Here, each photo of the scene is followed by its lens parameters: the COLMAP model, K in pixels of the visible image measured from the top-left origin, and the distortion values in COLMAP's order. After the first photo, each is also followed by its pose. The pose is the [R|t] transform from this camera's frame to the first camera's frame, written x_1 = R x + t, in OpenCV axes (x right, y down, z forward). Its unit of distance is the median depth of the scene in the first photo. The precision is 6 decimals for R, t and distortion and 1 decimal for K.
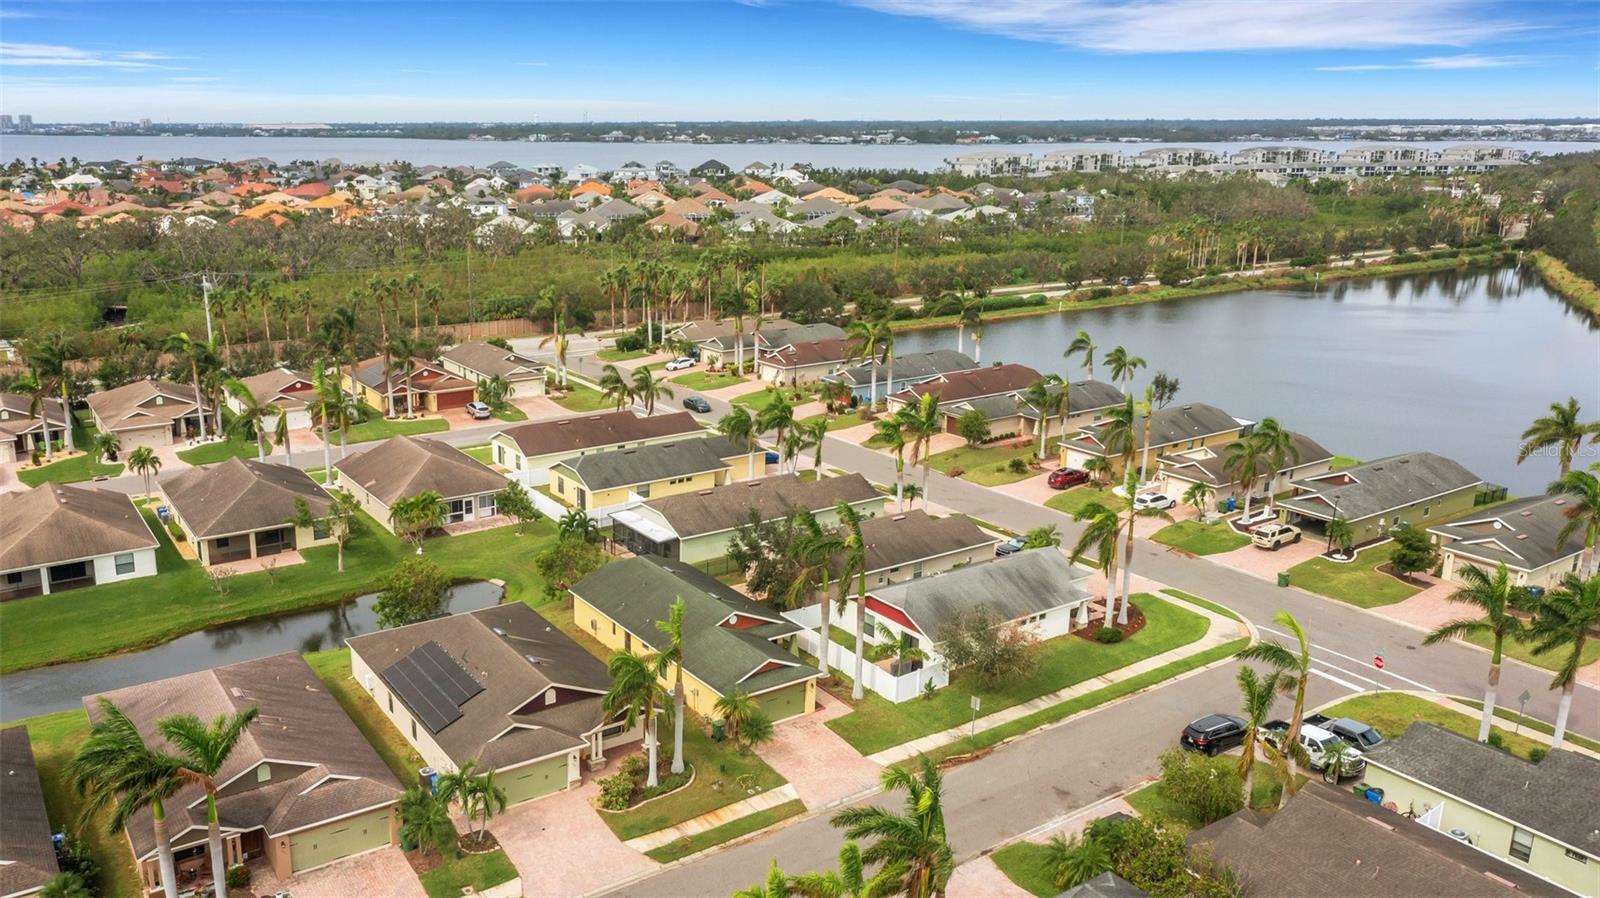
lens RADIAL K [[1269.0, 0, 785.6], [0, 1269.0, 456.5], [0, 0, 1]] dist [-0.005964, -0.004409]
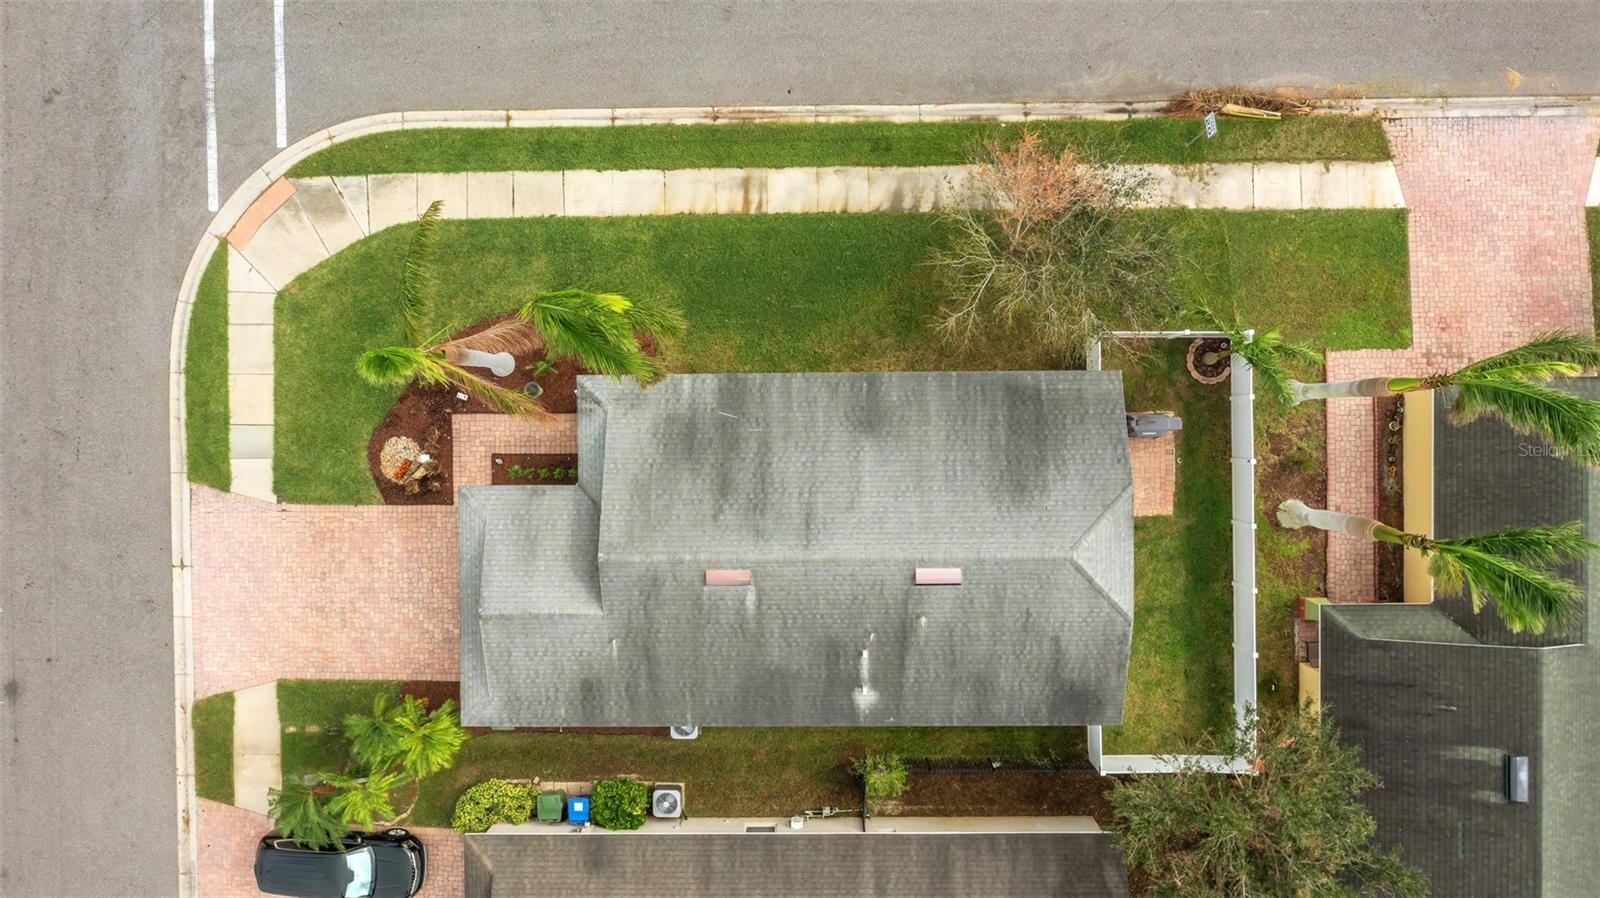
lens RADIAL K [[1269.0, 0, 783.7], [0, 1269.0, 442.1], [0, 0, 1]] dist [-0.005964, -0.004409]
pose [[-0.825960, -0.563582, 0.012840, 0.136821], [0.170549, -0.228110, 0.958582, -0.205835], [-0.537311, 0.793940, 0.284528, 0.685659]]
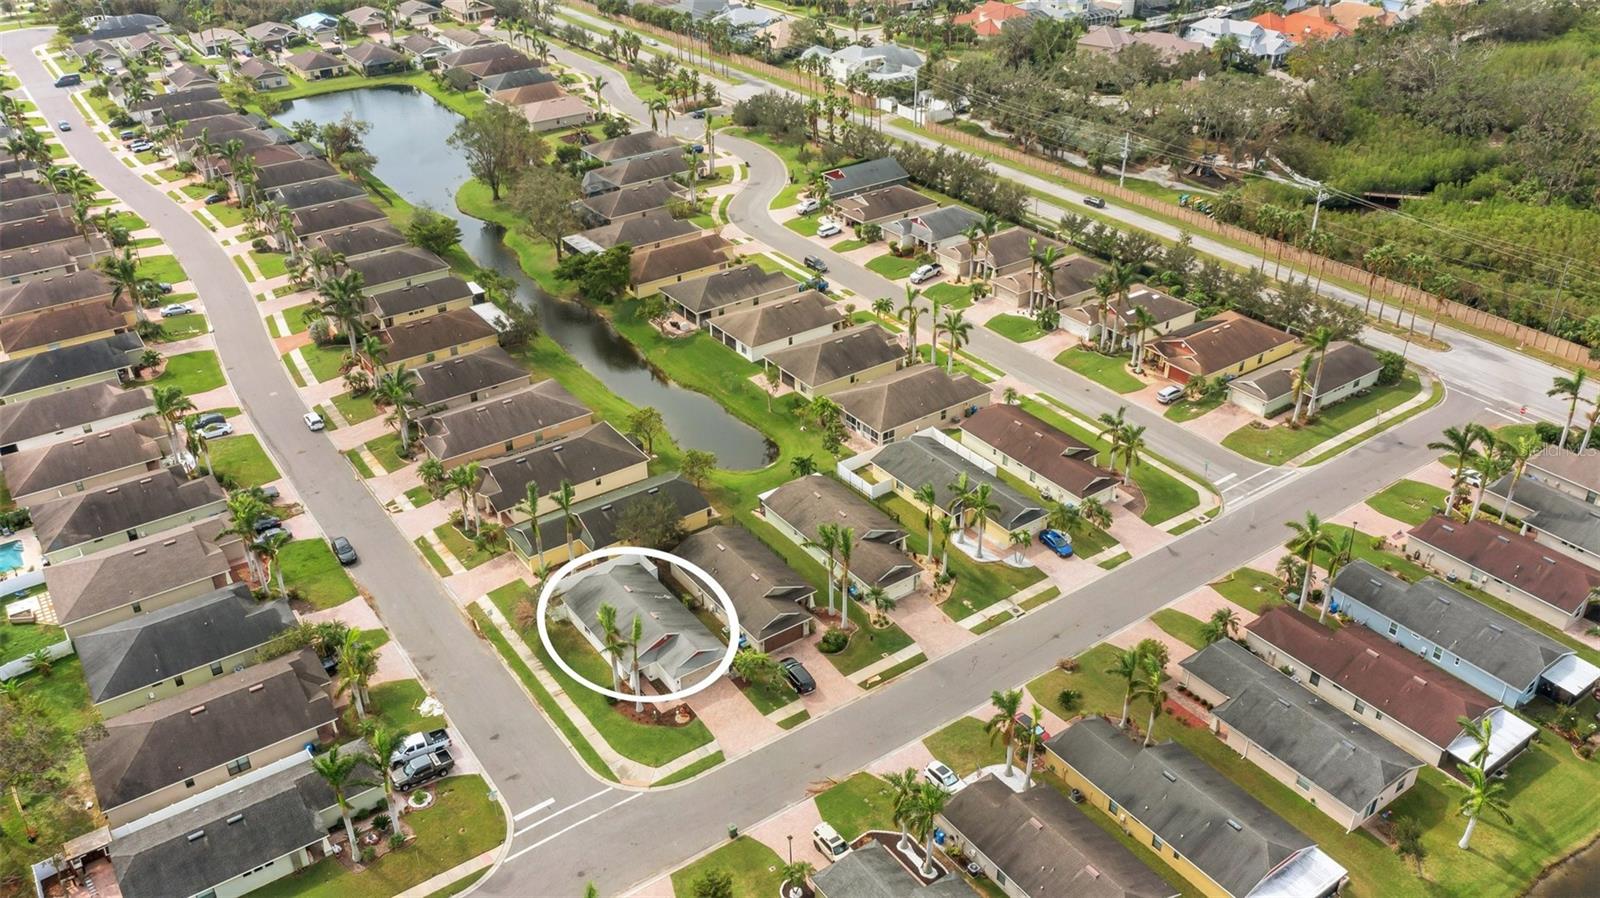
lens RADIAL K [[1269.0, 0, 799.4], [0, 1269.0, 451.8], [0, 0, 1]] dist [-0.005964, -0.004409]
pose [[0.006936, 0.505801, -0.862623, 1.031769], [-0.243769, 0.837474, 0.489095, -0.637197], [0.969808, 0.206889, 0.129107, 0.750808]]
